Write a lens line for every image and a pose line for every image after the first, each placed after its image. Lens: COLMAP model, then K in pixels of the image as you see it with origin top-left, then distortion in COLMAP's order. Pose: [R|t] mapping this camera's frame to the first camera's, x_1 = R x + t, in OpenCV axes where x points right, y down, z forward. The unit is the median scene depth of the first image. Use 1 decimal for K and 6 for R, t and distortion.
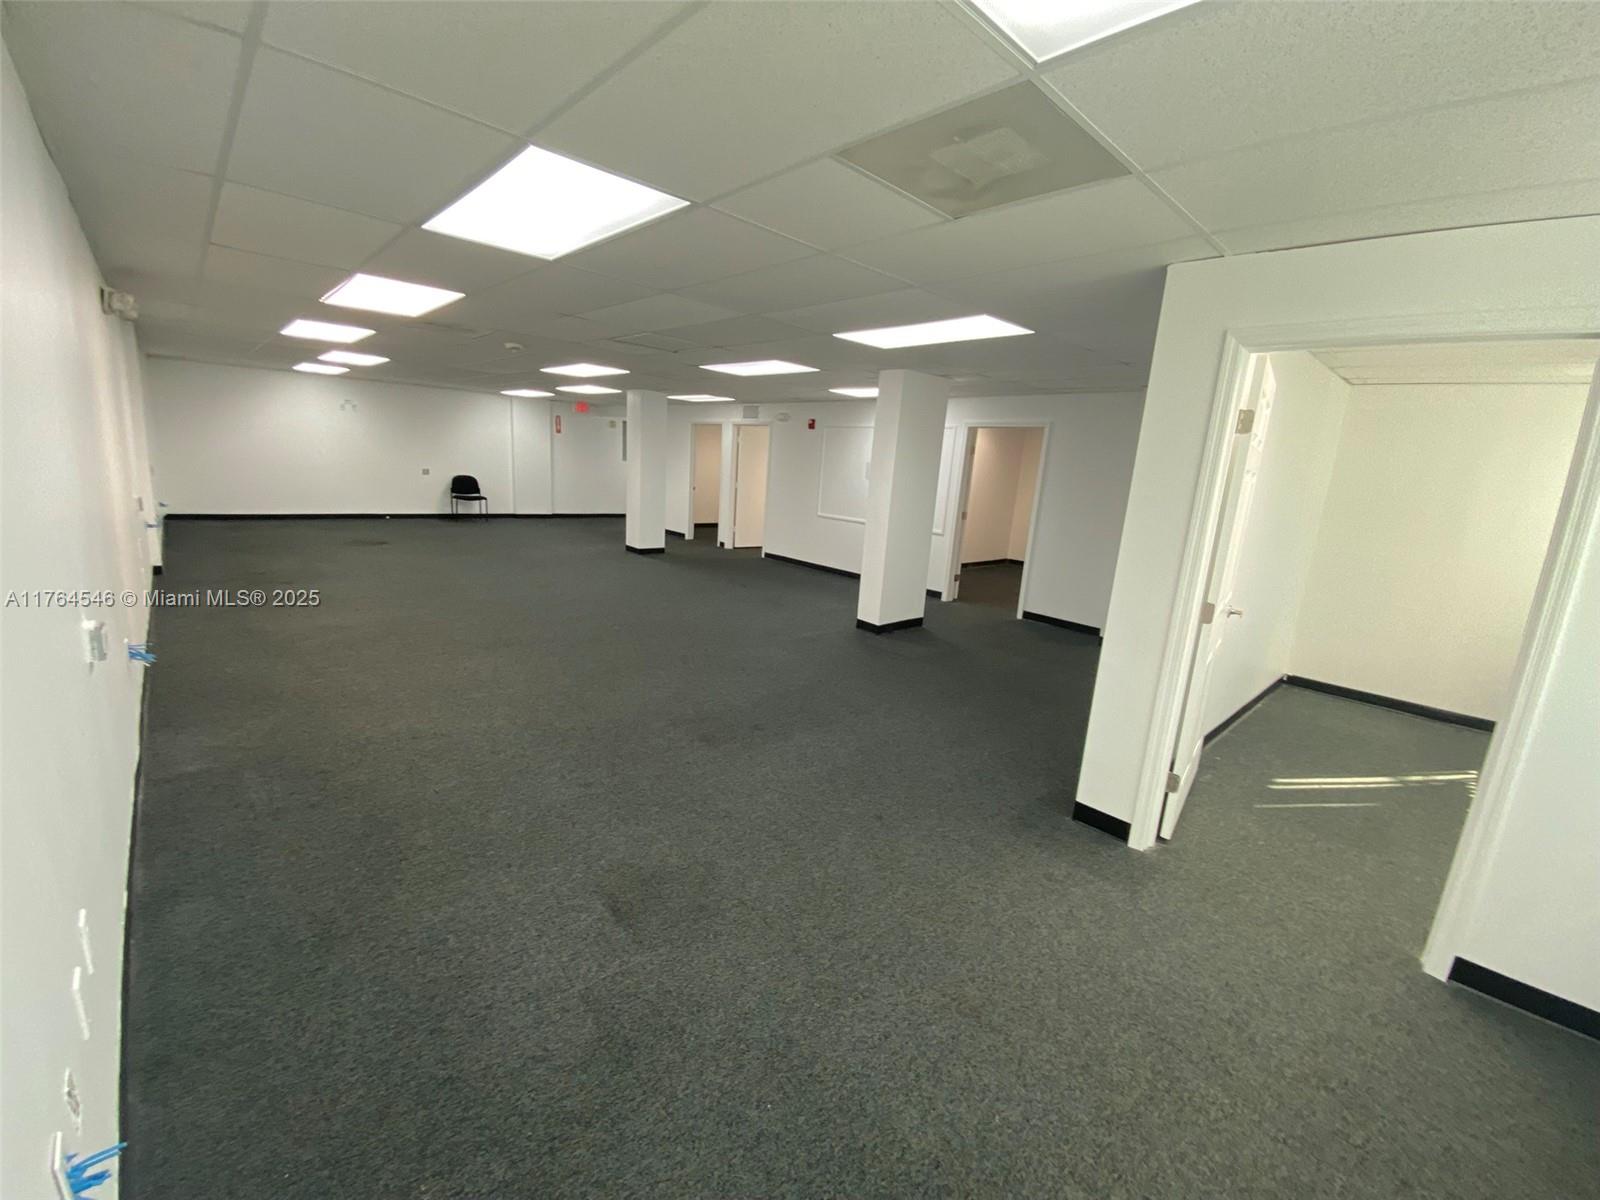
lens RADIAL K [[647.2, 0, 800.0], [0, 647.2, 600.0], [0, 0, 1]] dist [-0.036781, -0.000276]
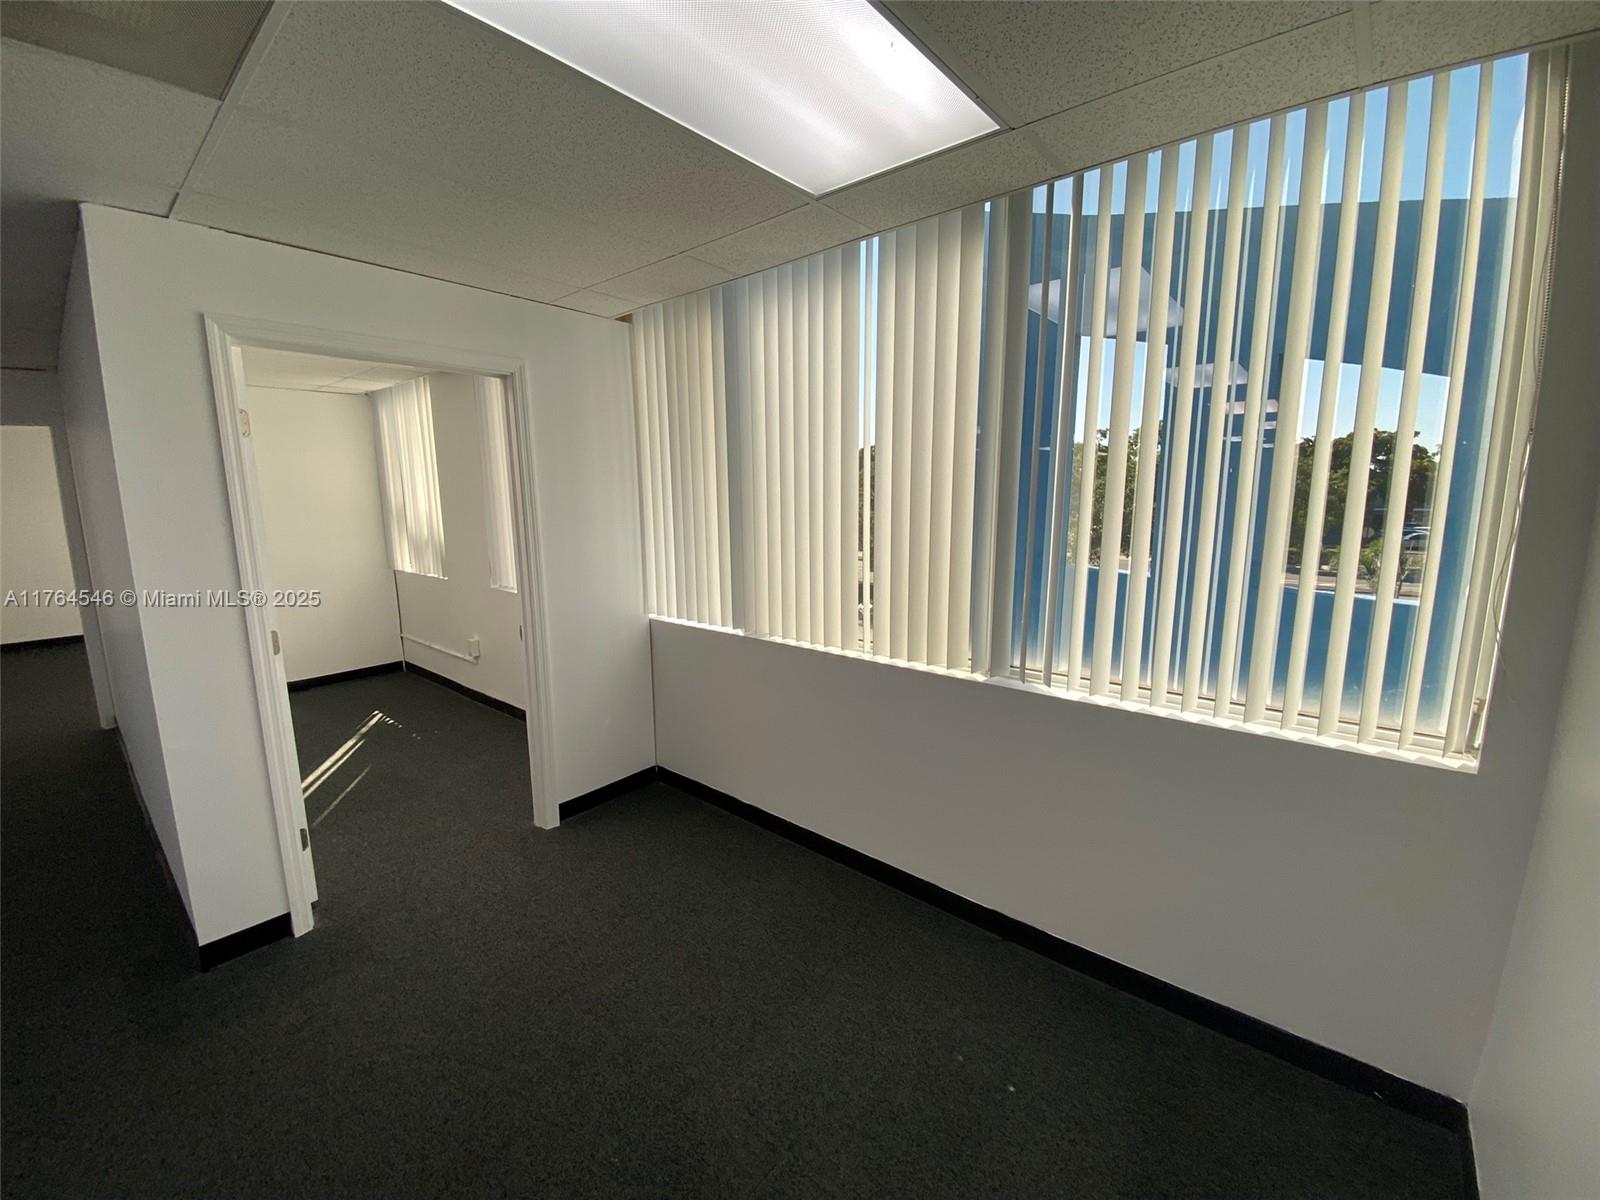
lens RADIAL K [[647.2, 0, 800.0], [0, 647.2, 600.0], [0, 0, 1]] dist [-0.036781, -0.000276]
pose [[-0.124179, -0.228216, 0.965659, -0.322653], [0.209842, 0.945140, 0.250352, -0.120086], [-0.969818, 0.233724, -0.069477, 0.417332]]
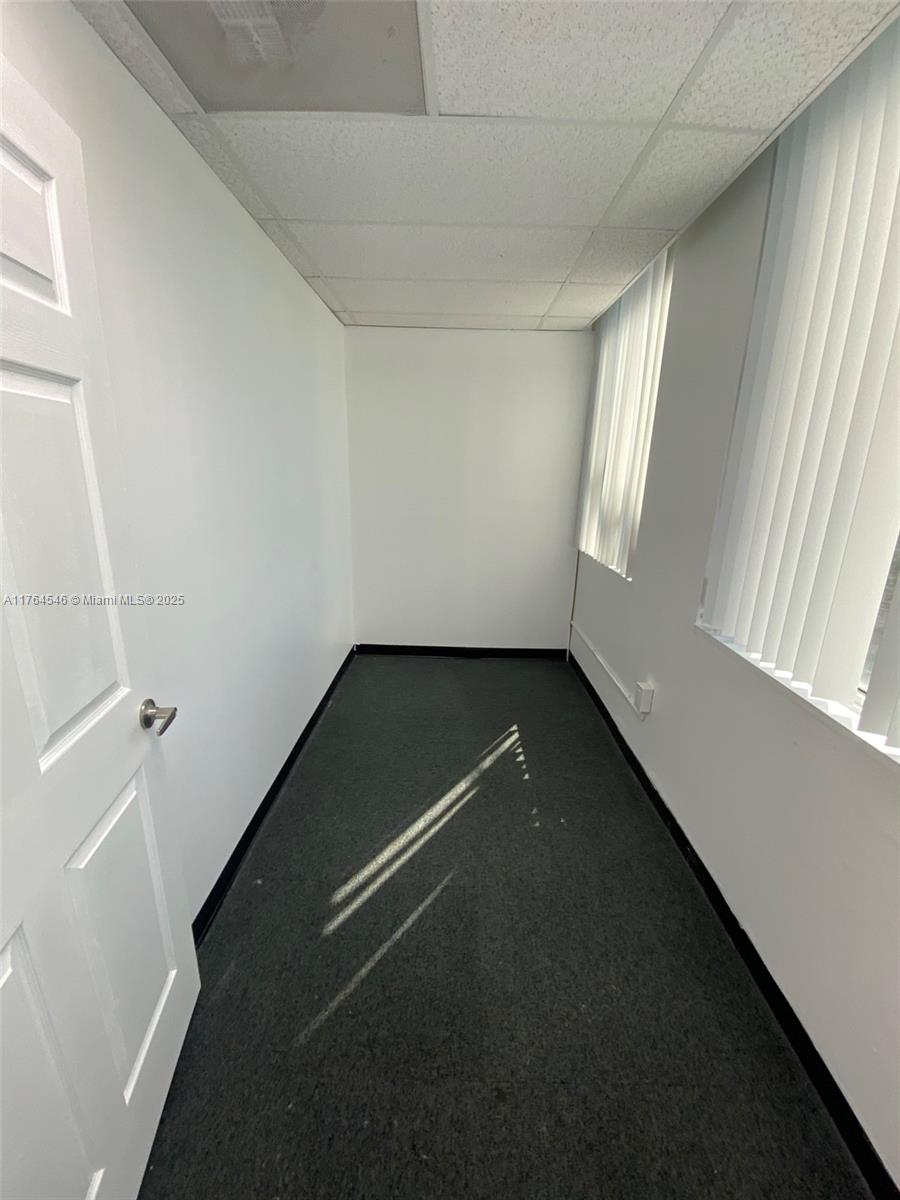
lens RADIAL K [[485.4, 0, 450.0], [0, 485.4, 600.0], [0, 0, 1]] dist [-0.036781, -0.000276]
pose [[0.681793, -0.238637, 0.691528, 0.953421], [0.170904, 0.971098, 0.166615, -0.129319], [-0.711302, 0.004588, 0.702871, 0.954558]]
